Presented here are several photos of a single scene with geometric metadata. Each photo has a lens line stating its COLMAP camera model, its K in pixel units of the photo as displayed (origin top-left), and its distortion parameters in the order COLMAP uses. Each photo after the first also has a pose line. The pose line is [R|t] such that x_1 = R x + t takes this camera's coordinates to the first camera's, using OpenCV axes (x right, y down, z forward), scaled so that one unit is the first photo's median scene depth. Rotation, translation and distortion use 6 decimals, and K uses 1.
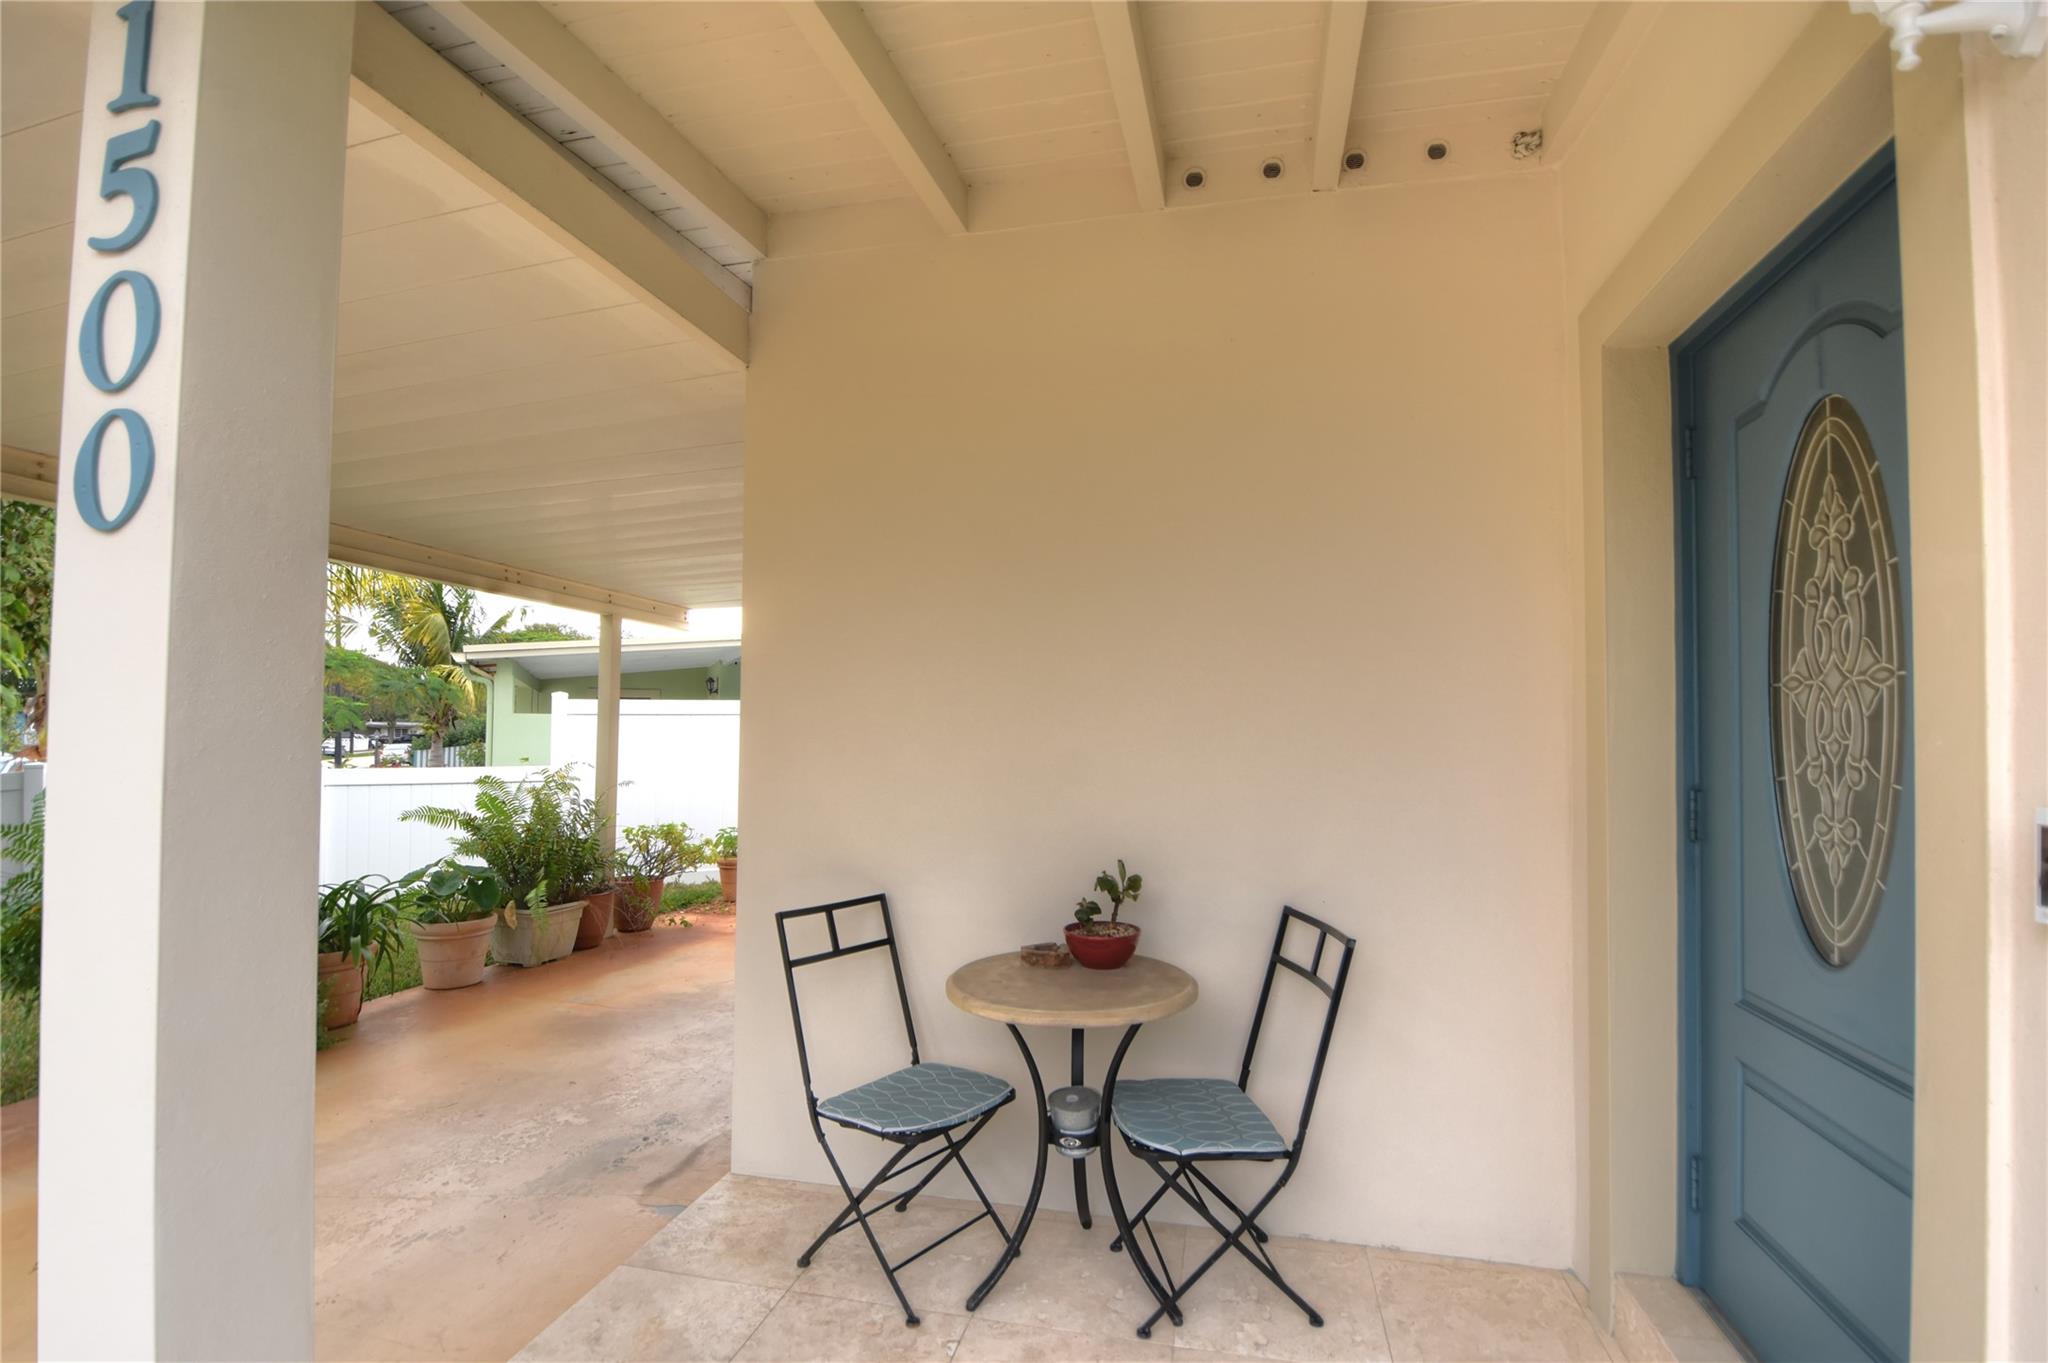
lens RADIAL K [[949.7, 0, 1030.1], [0, 949.7, 707.3], [0, 0, 1]] dist [0.003537, -0.018374]
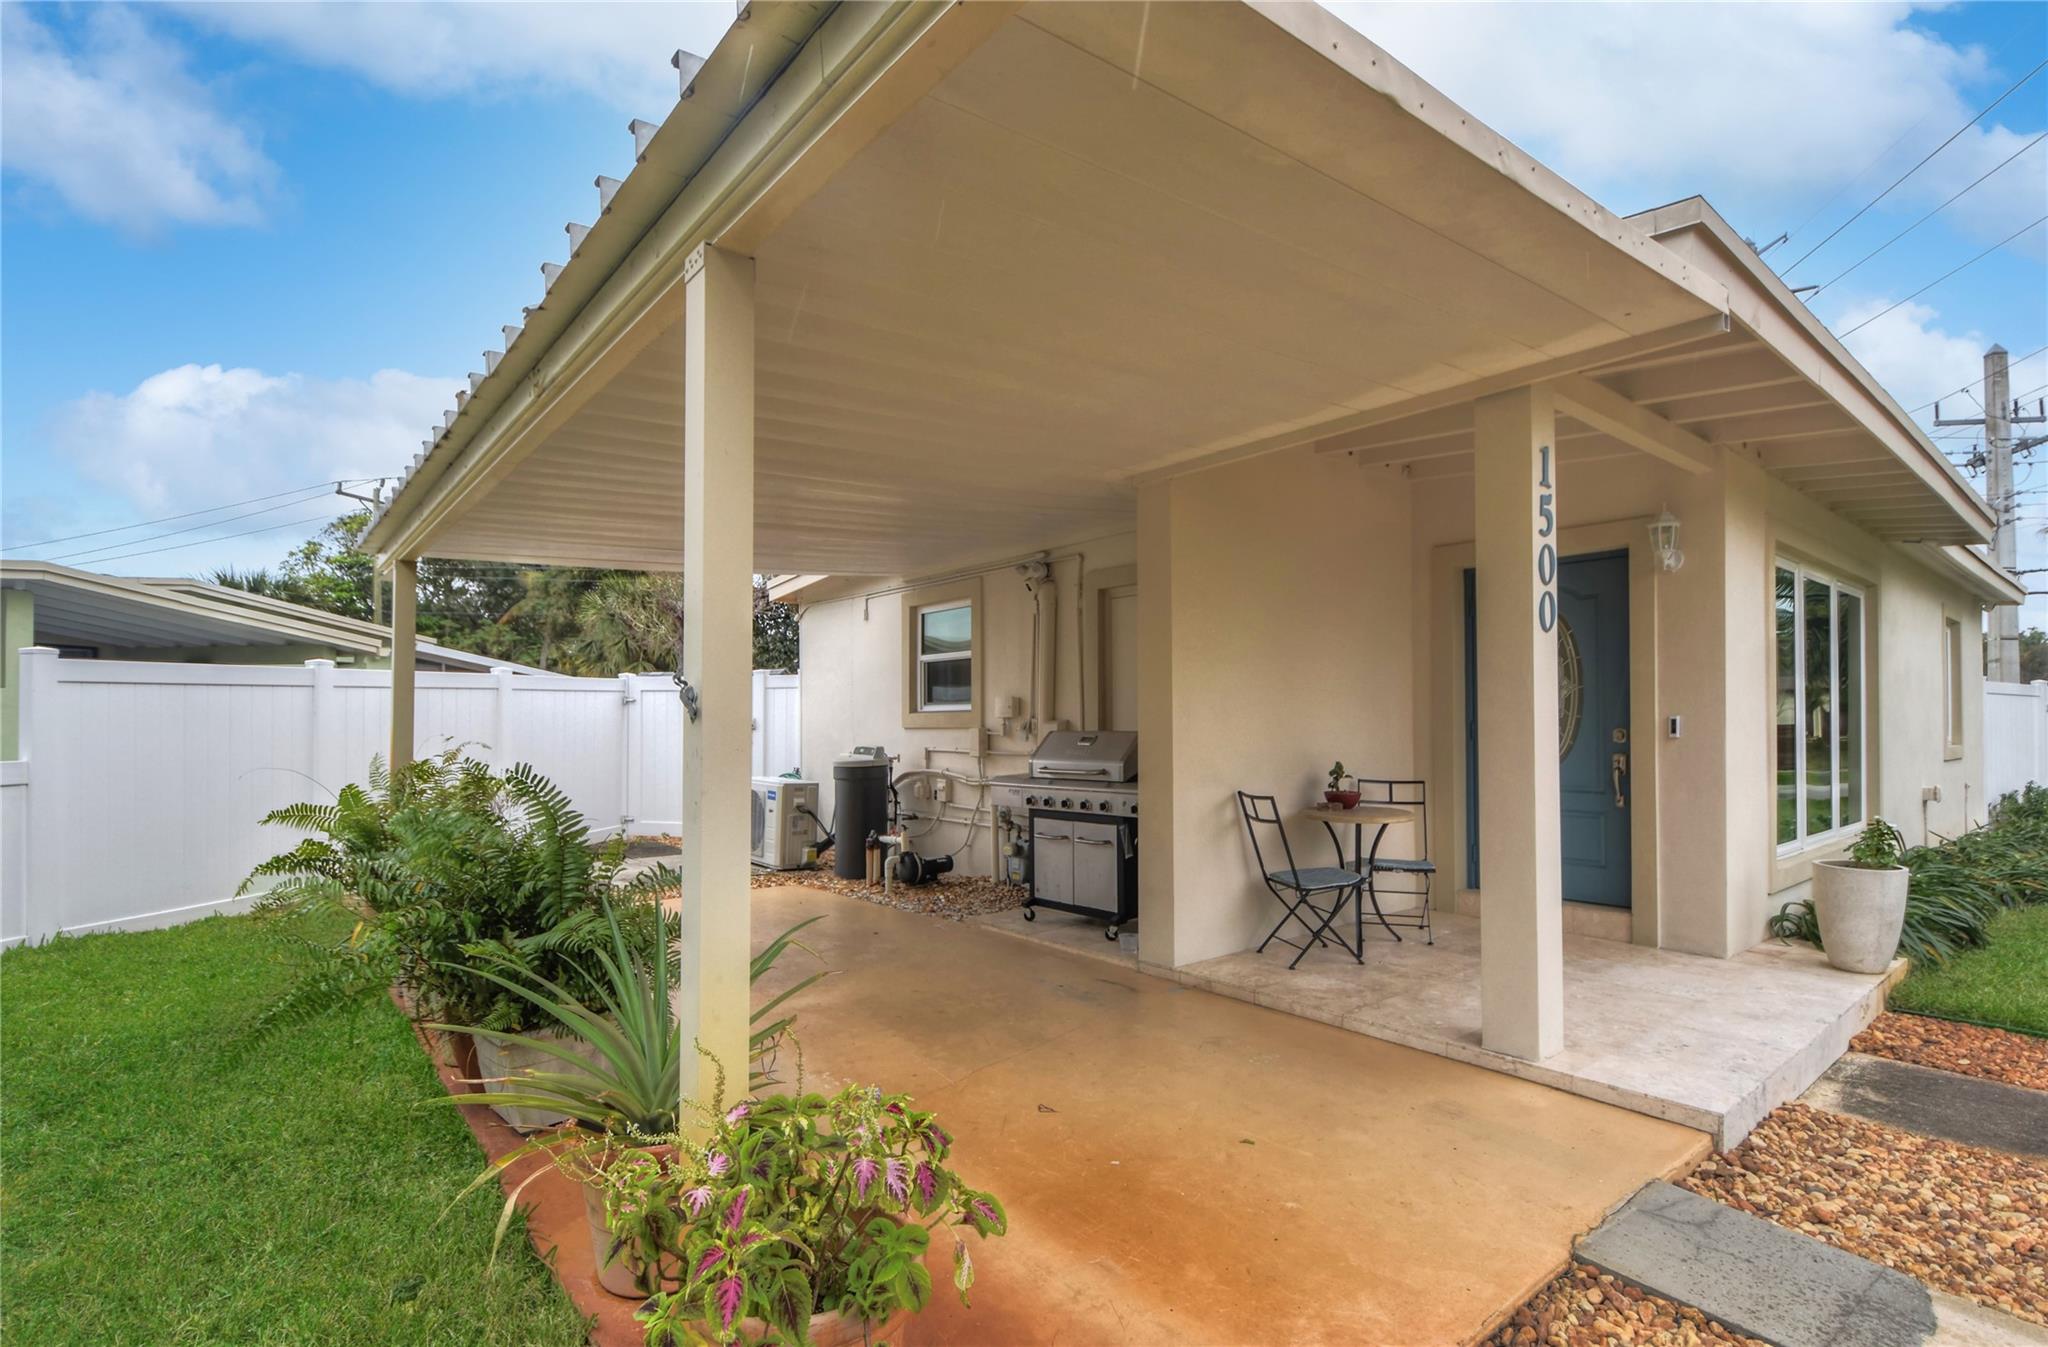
lens RADIAL K [[957.9, 0, 1023.0], [0, 957.9, 709.2], [0, 0, 1]] dist [-0.025325, -0.000245]
pose [[0.636125, -0.002859, 0.771581, -2.923427], [-0.014912, 0.999761, 0.015999, 0.023380], [-0.771442, -0.021683, 0.635930, 0.238336]]
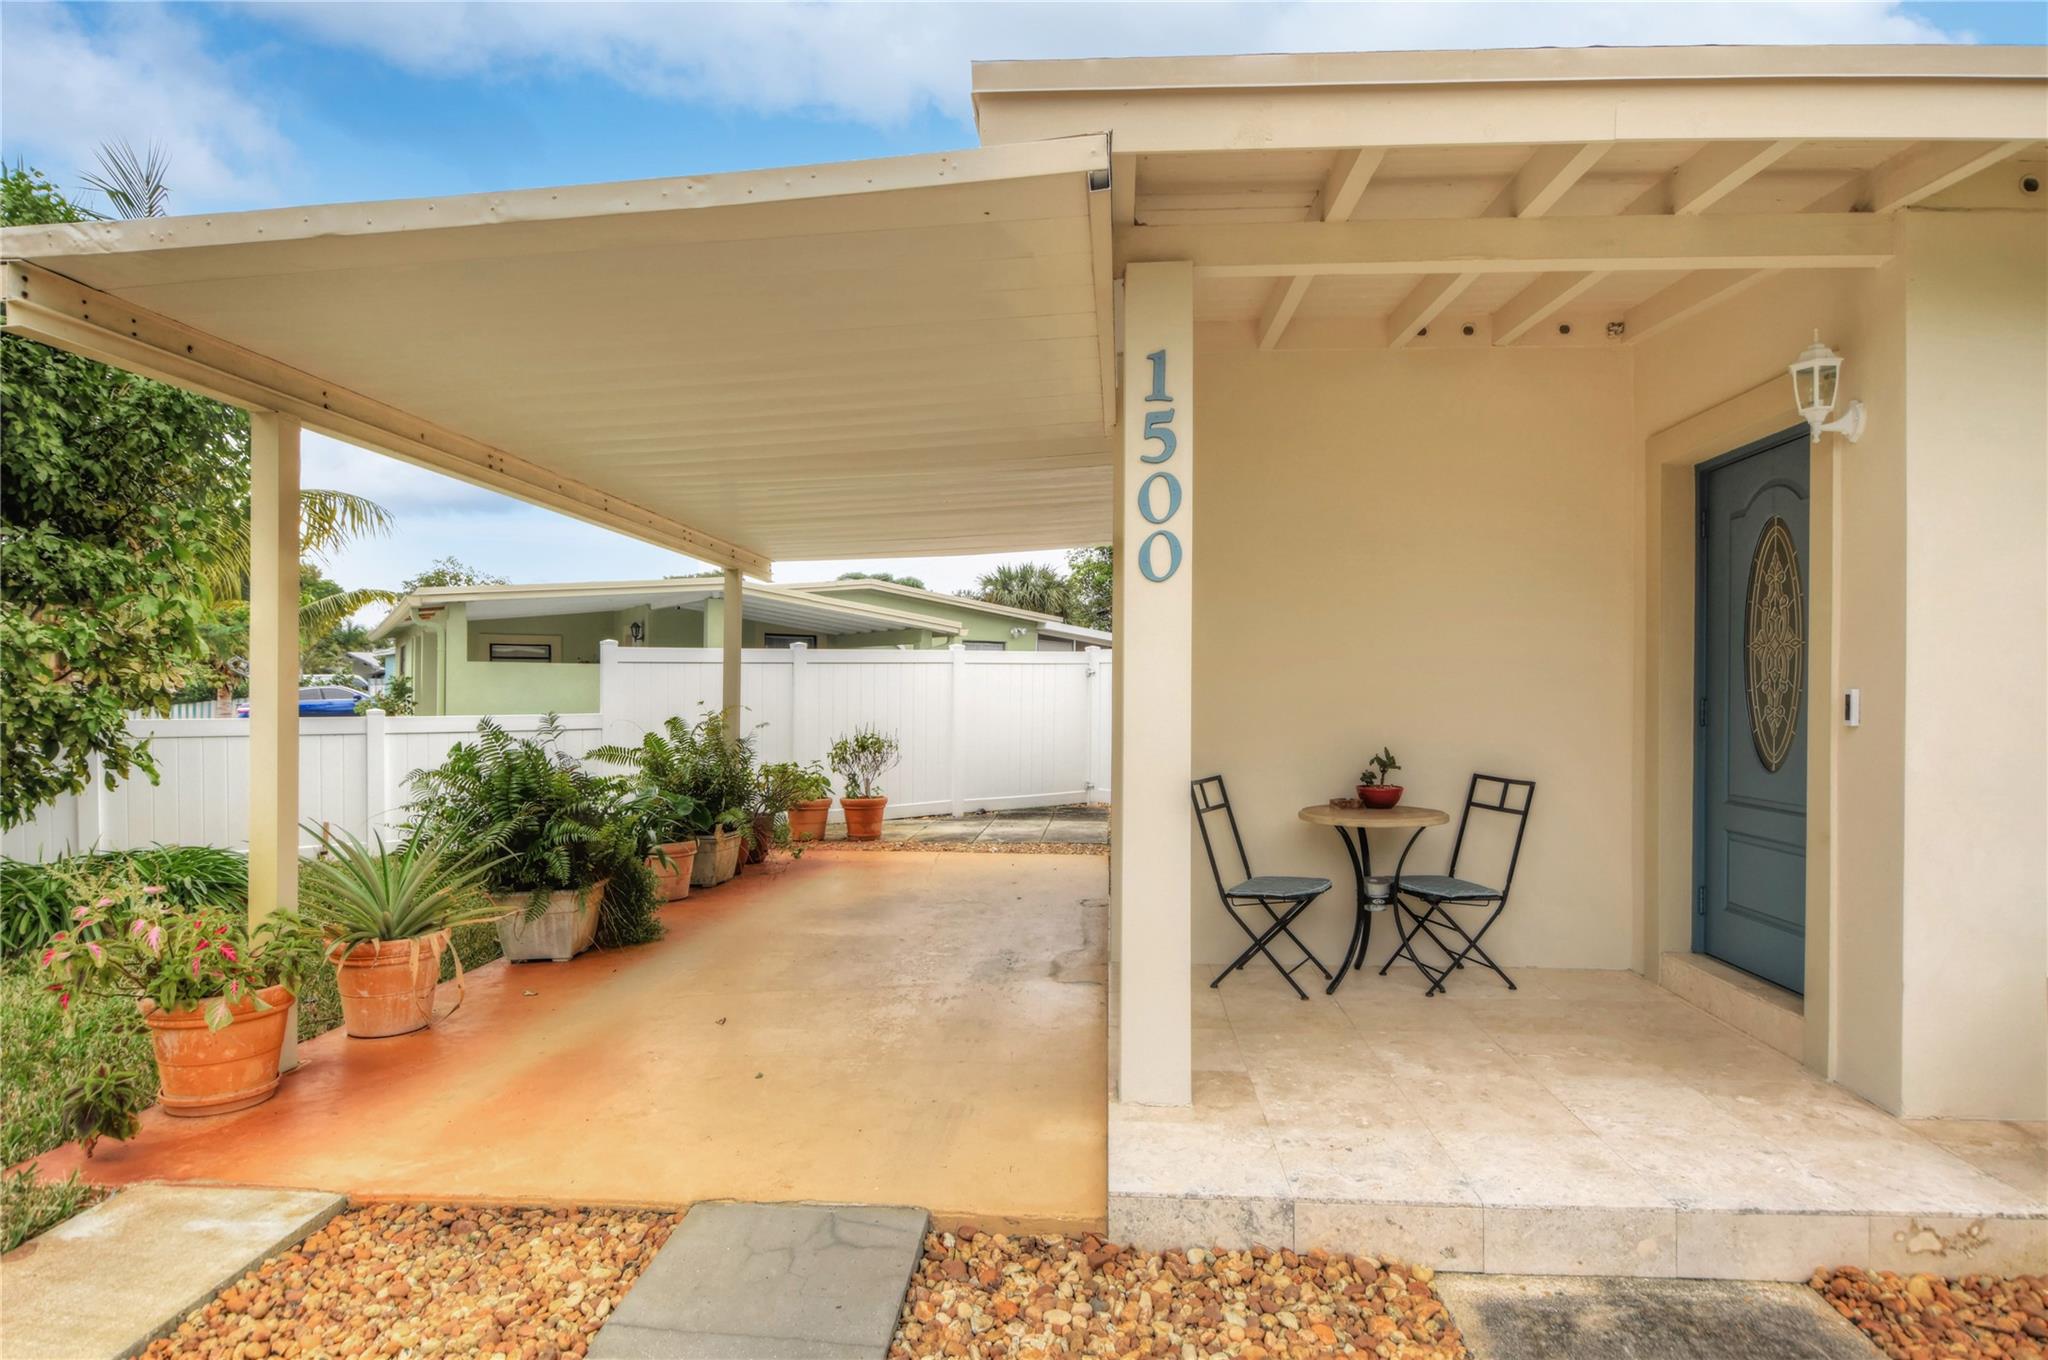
lens RADIAL K [[1106.7, 0, 1060.6], [0, 1106.7, 692.2], [0, 0, 1]] dist [0.000661, -0.000482]
pose [[0.986845, -0.001834, 0.161656, -1.125916], [-0.003165, 0.999525, 0.030663, 0.007828], [-0.161636, -0.030772, 0.986371, -1.194015]]
